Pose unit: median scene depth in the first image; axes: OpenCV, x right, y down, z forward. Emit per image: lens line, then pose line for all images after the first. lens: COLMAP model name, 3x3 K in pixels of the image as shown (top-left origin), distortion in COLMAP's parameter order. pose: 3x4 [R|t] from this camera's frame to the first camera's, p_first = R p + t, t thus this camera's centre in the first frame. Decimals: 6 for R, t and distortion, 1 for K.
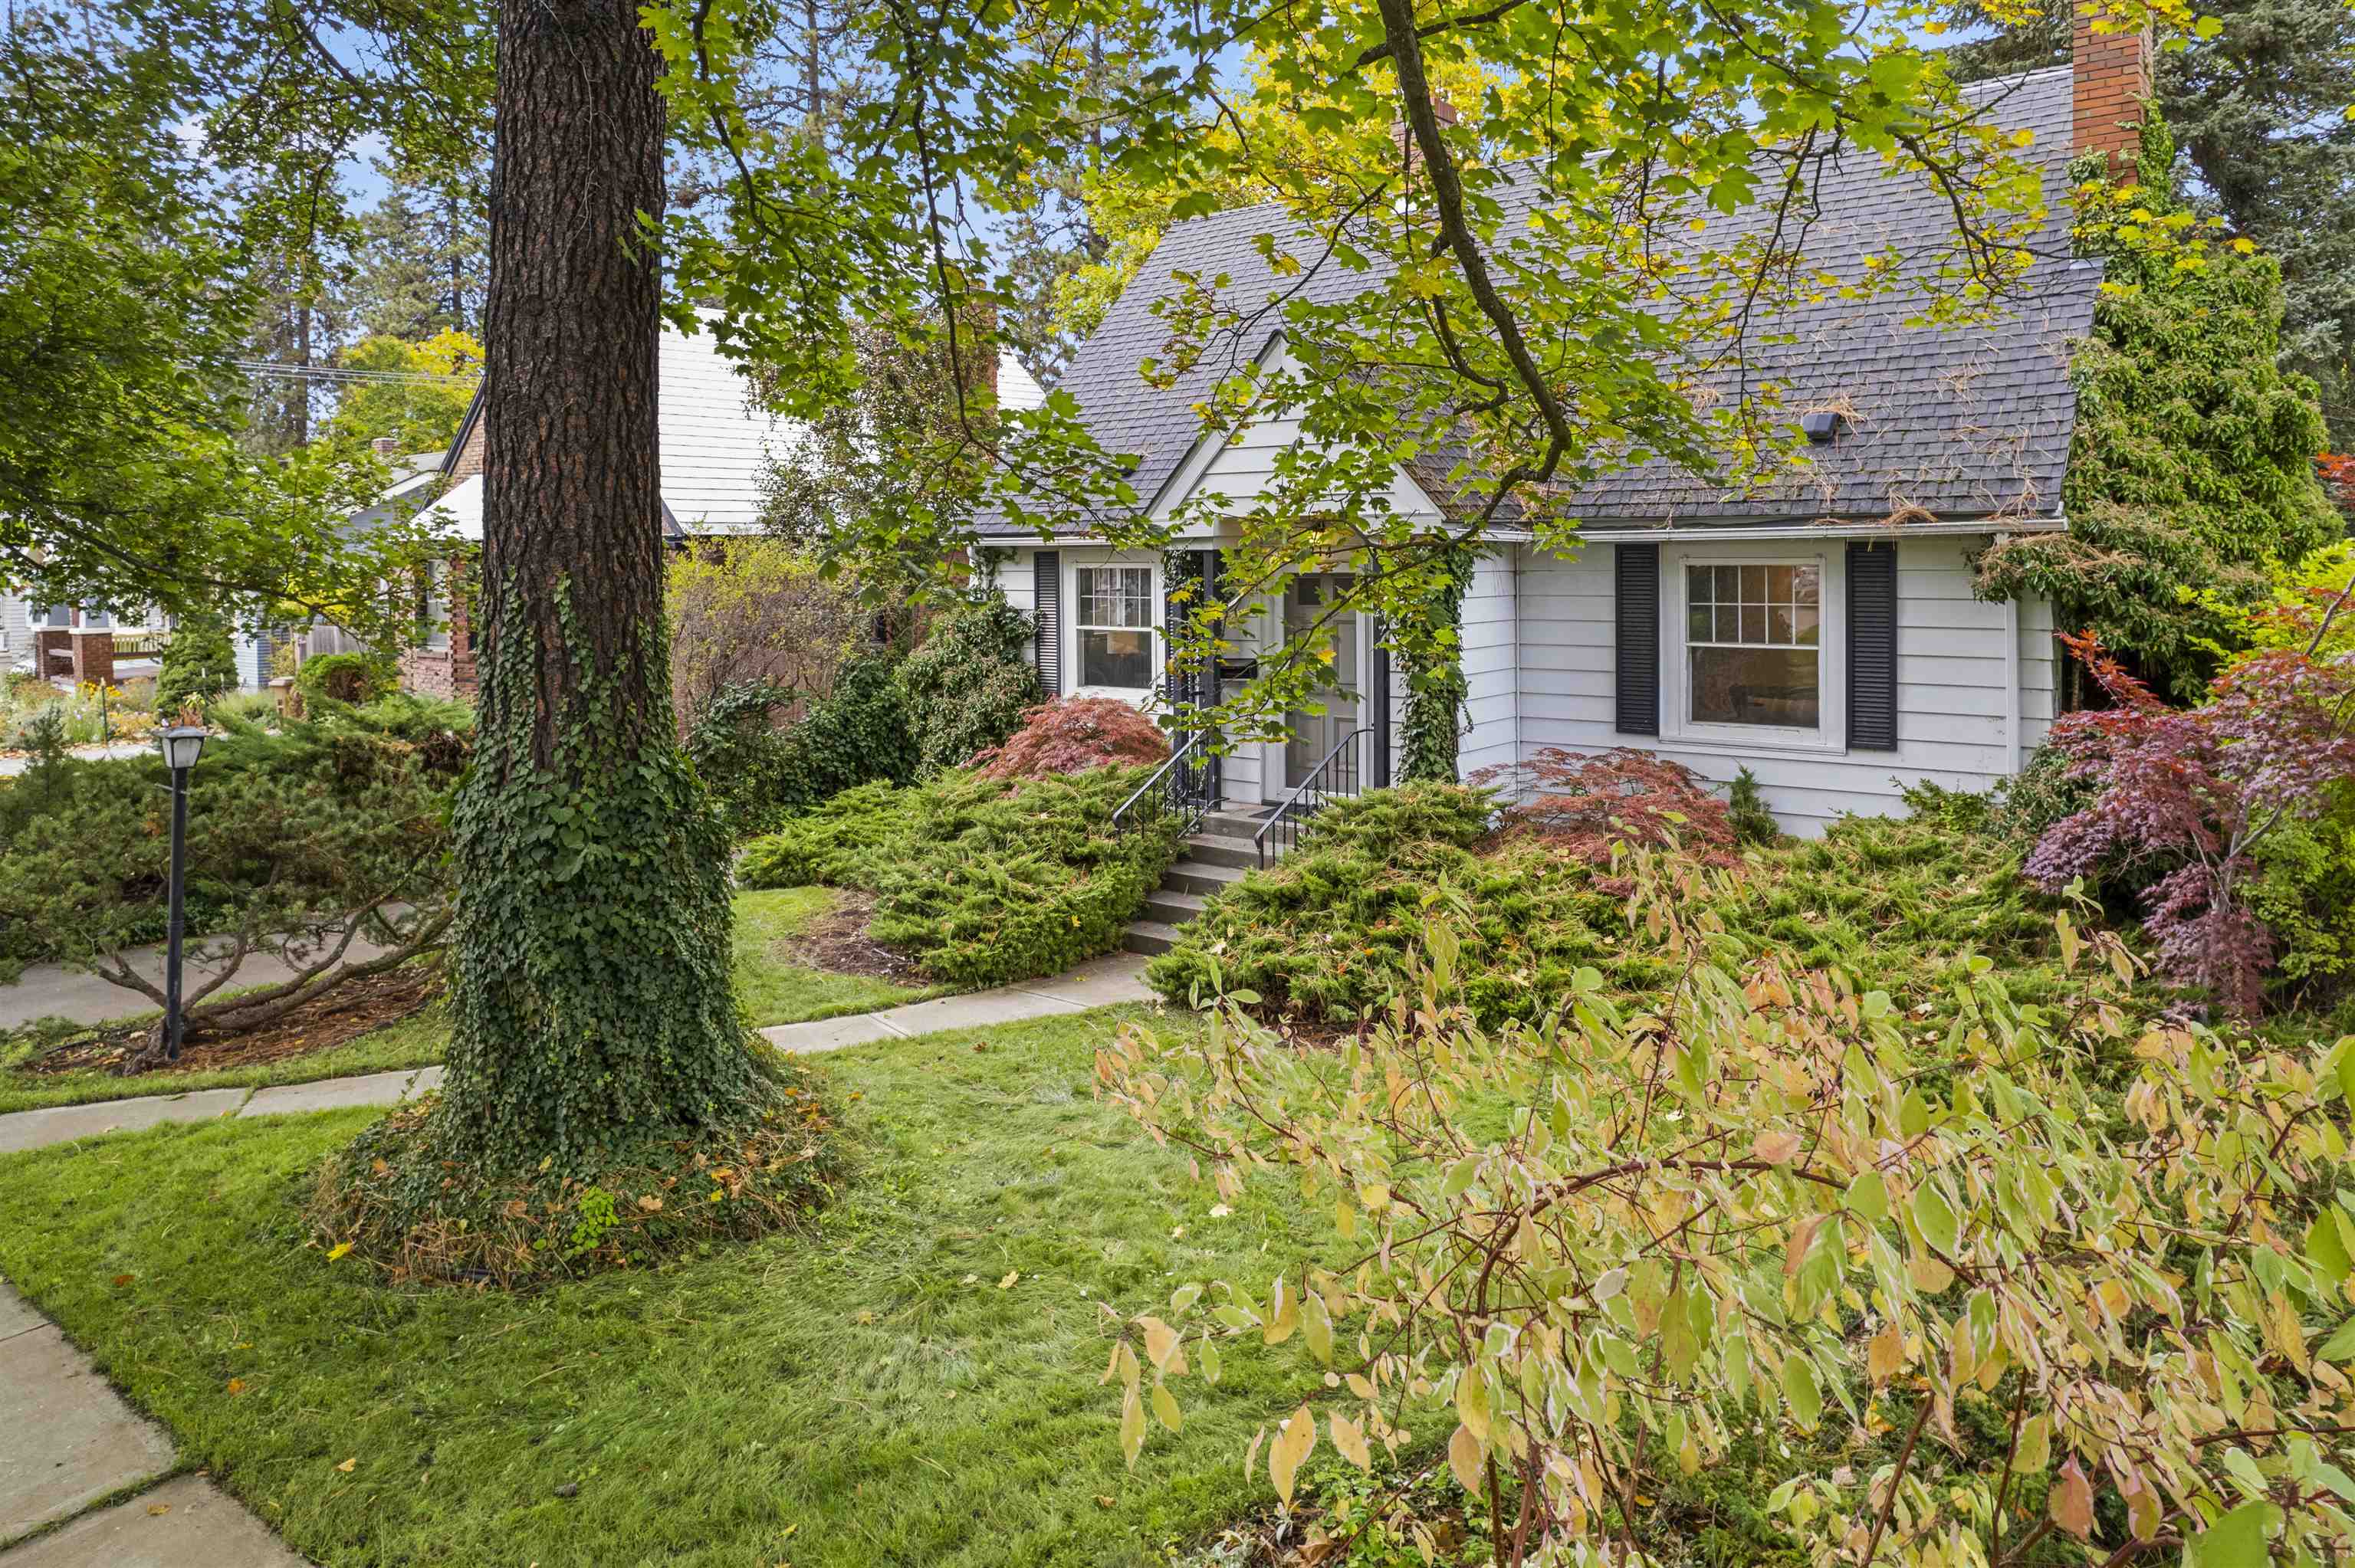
lens RADIAL K [[1513.8, 0, 1178.0], [0, 1513.8, 571.0], [0, 0, 1]] dist [-0.017727, 0.004522]
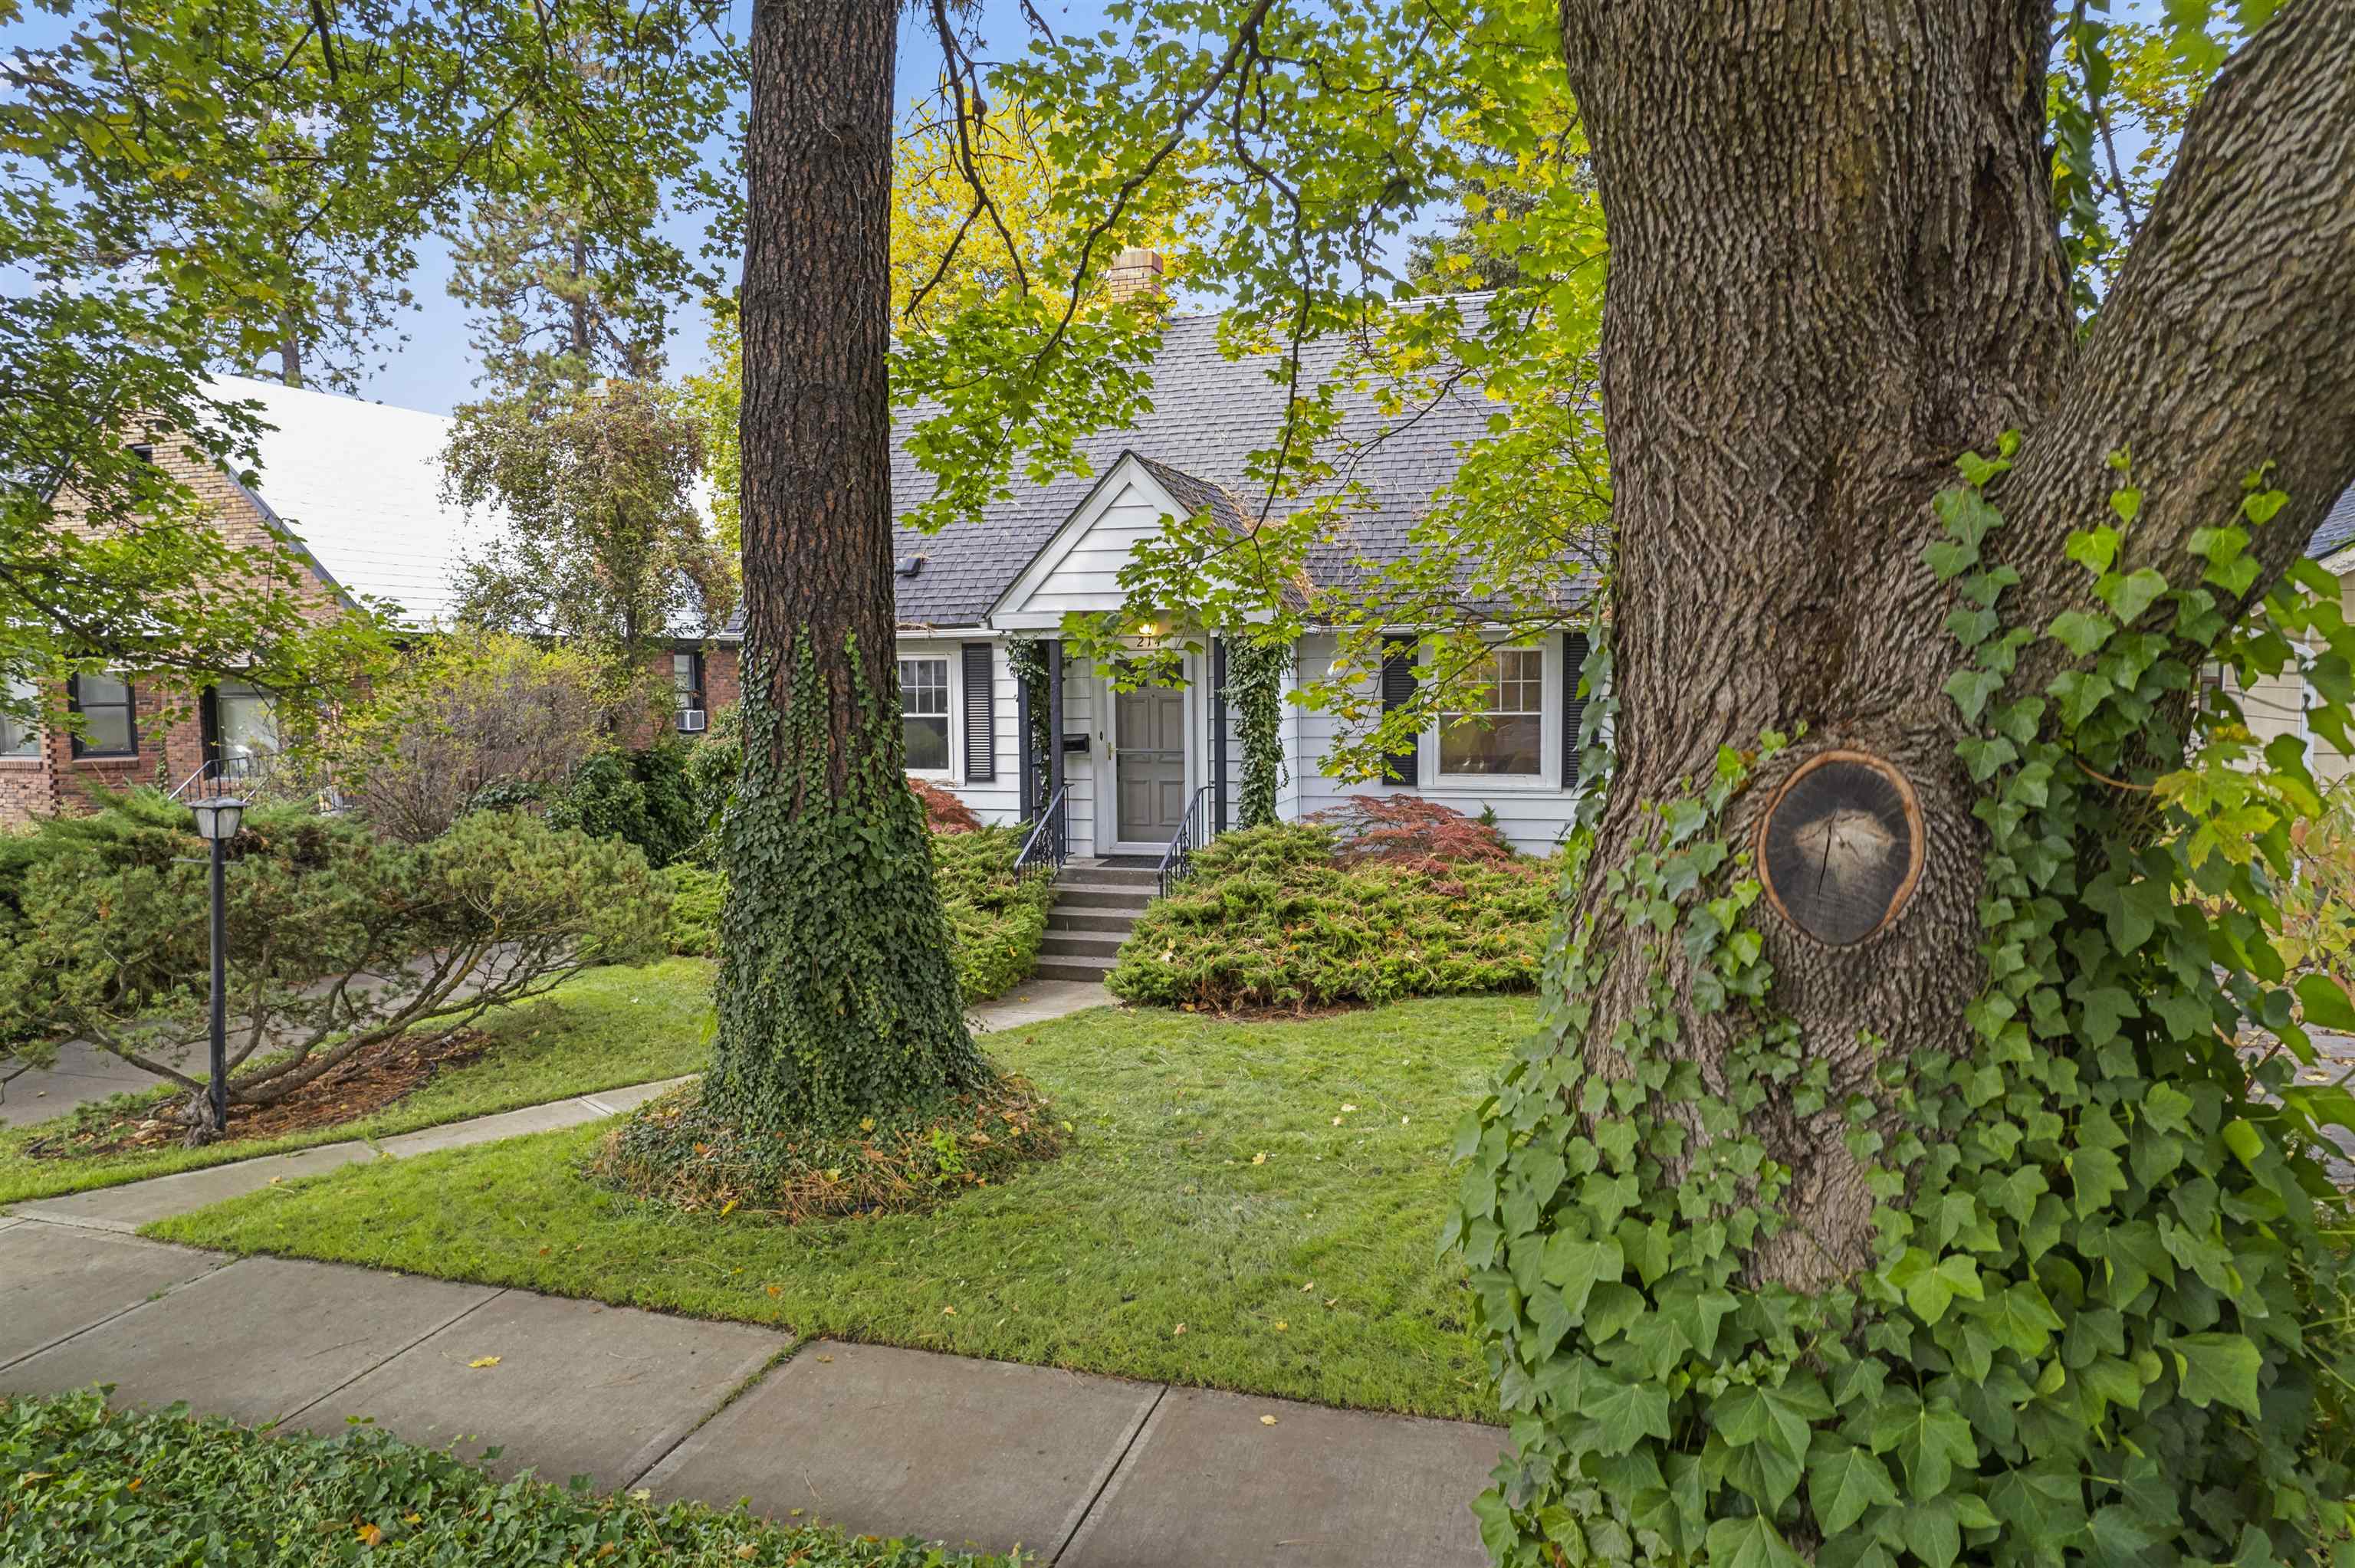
lens RADIAL K [[1456.7, 0, 1177.5], [0, 1456.7, 784.0], [0, 0, 1]] dist [-0.027582, -0.000333]
pose [[0.931947, -0.026945, 0.361592, -0.396915], [0.004285, 0.997984, 0.063325, 0.035253], [-0.362569, -0.057466, 0.930183, -0.095925]]
